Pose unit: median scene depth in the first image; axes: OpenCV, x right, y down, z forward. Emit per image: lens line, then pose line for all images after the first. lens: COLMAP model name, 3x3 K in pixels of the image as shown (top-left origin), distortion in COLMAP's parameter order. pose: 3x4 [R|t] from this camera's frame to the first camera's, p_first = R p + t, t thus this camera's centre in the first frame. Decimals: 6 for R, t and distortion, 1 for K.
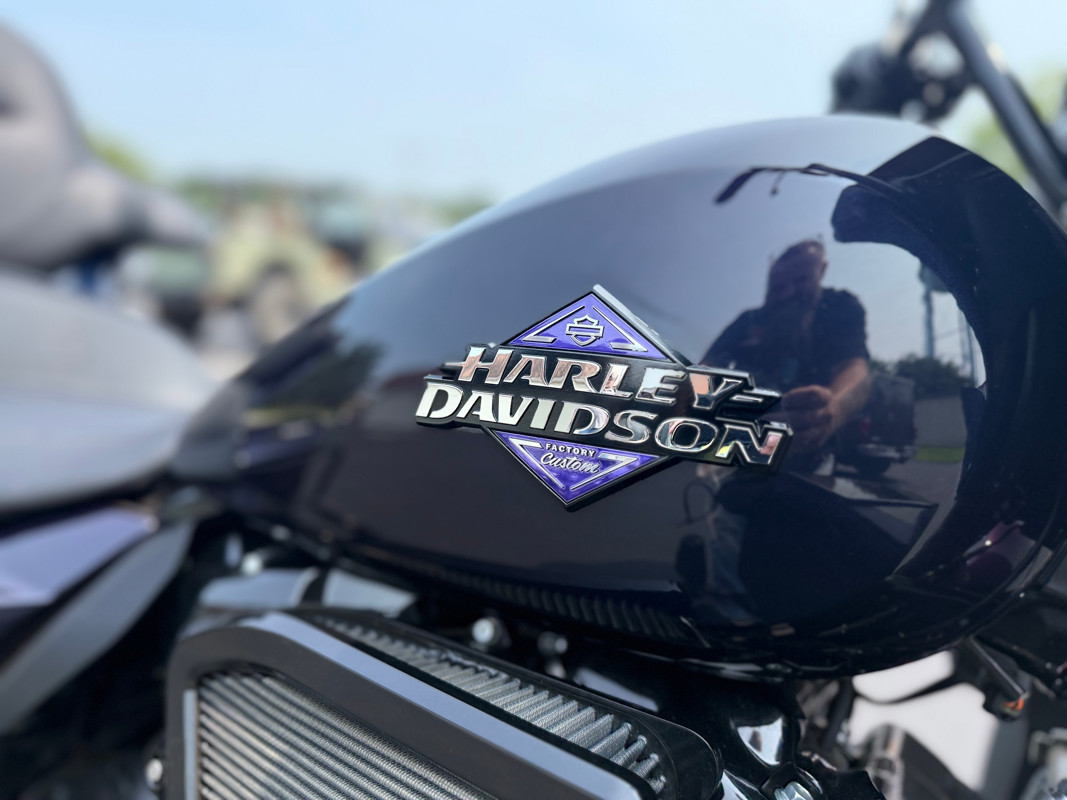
lens RADIAL K [[736.3, 0, 533.5], [0, 736.3, 400.0], [0, 0, 1]] dist [0.105096, -0.155507]
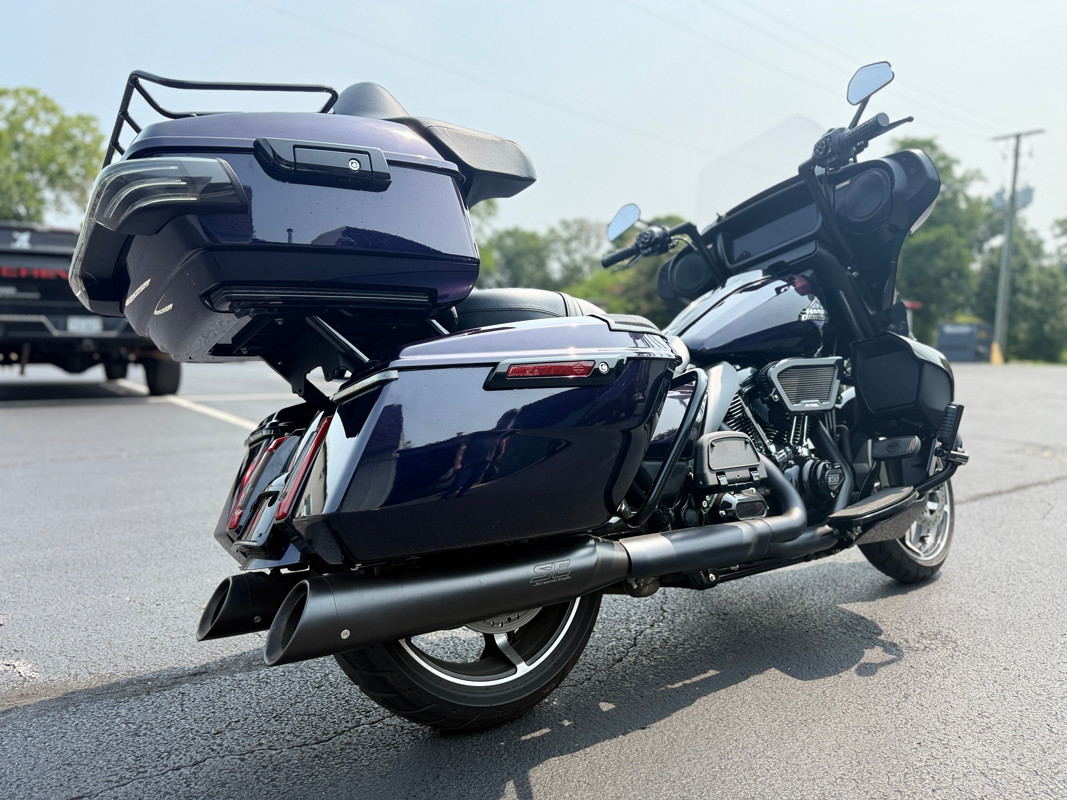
lens RADIAL K [[737.1, 0, 533.5], [0, 737.1, 400.0], [0, 0, 1]] dist [0.059213, -0.077025]
pose [[0.413581, -0.134629, 0.900459, -7.398428], [0.147666, 0.985831, 0.079570, -0.161846], [-0.898413, 0.100058, 0.427601, 0.432613]]
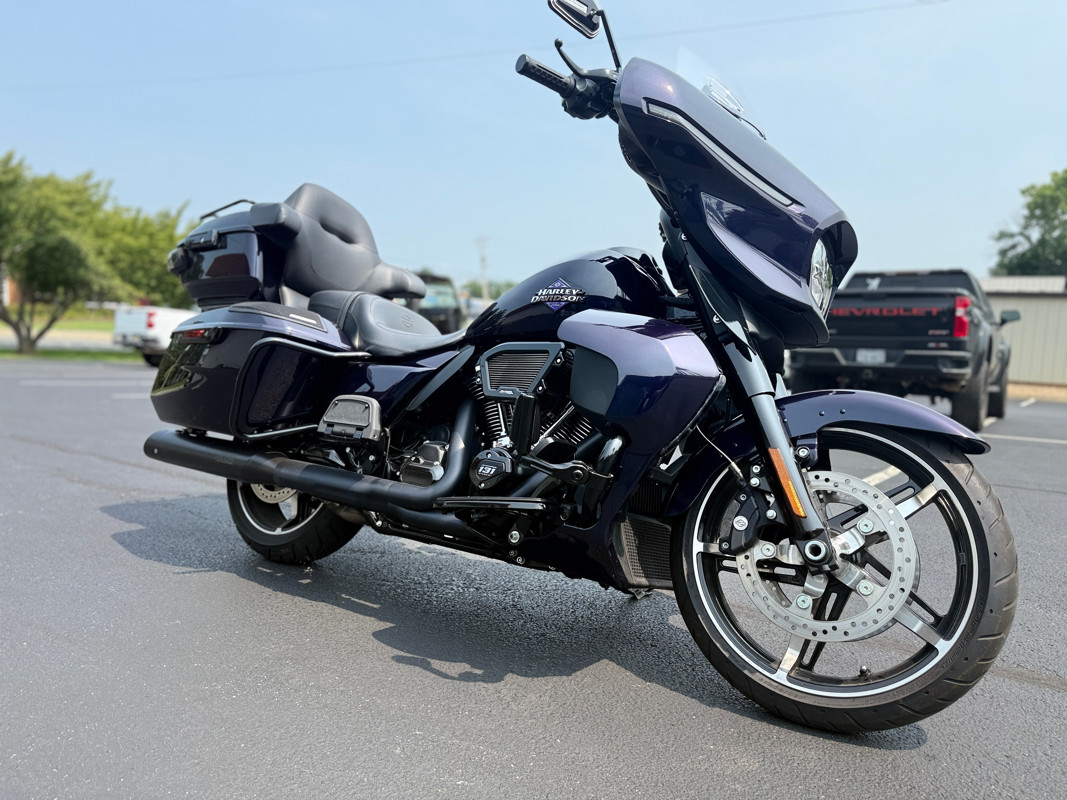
lens RADIAL K [[736.3, 0, 533.5], [0, 736.3, 400.0], [0, 0, 1]] dist [0.105096, -0.155507]
pose [[0.995937, -0.021922, -0.087344, 0.377876], [0.013719, 0.995530, -0.093439, 1.422383], [0.089002, 0.091862, 0.991786, -5.036134]]
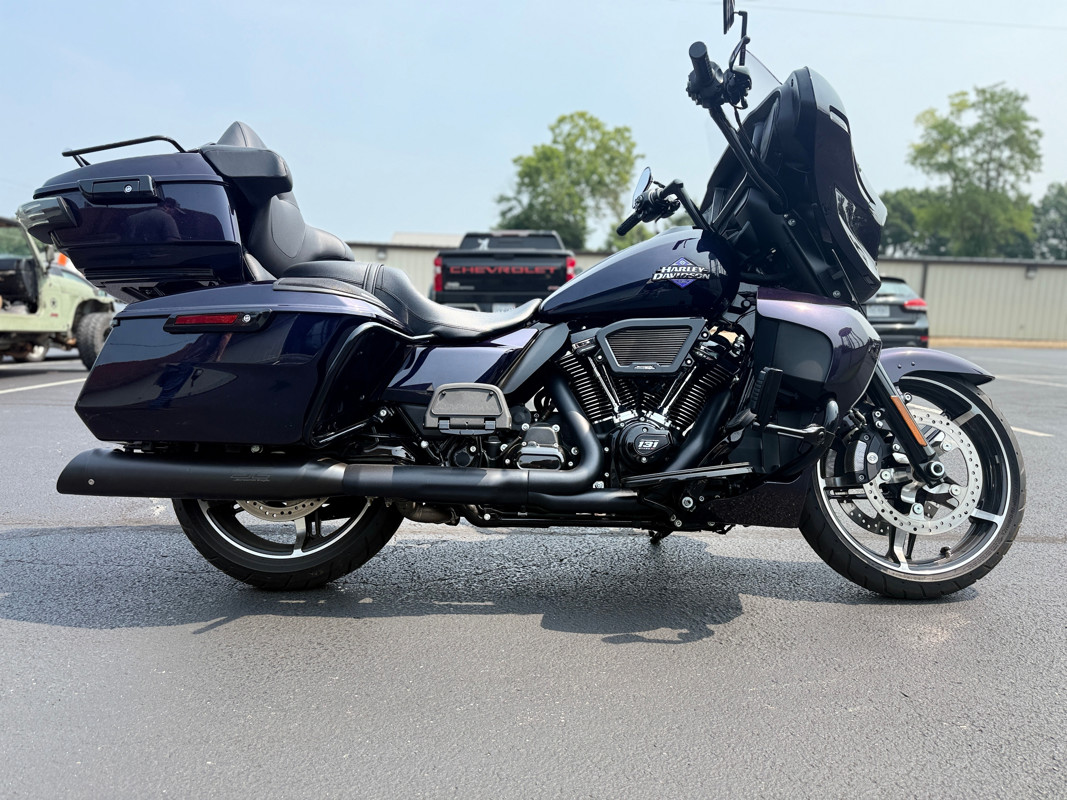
lens RADIAL K [[736.3, 0, 533.5], [0, 736.3, 400.0], [0, 0, 1]] dist [0.105096, -0.155507]
pose [[0.874318, -0.114933, 0.471548, -4.265828], [0.124550, 0.992154, 0.010888, 0.868641], [-0.469100, 0.049212, 0.881773, -4.117927]]
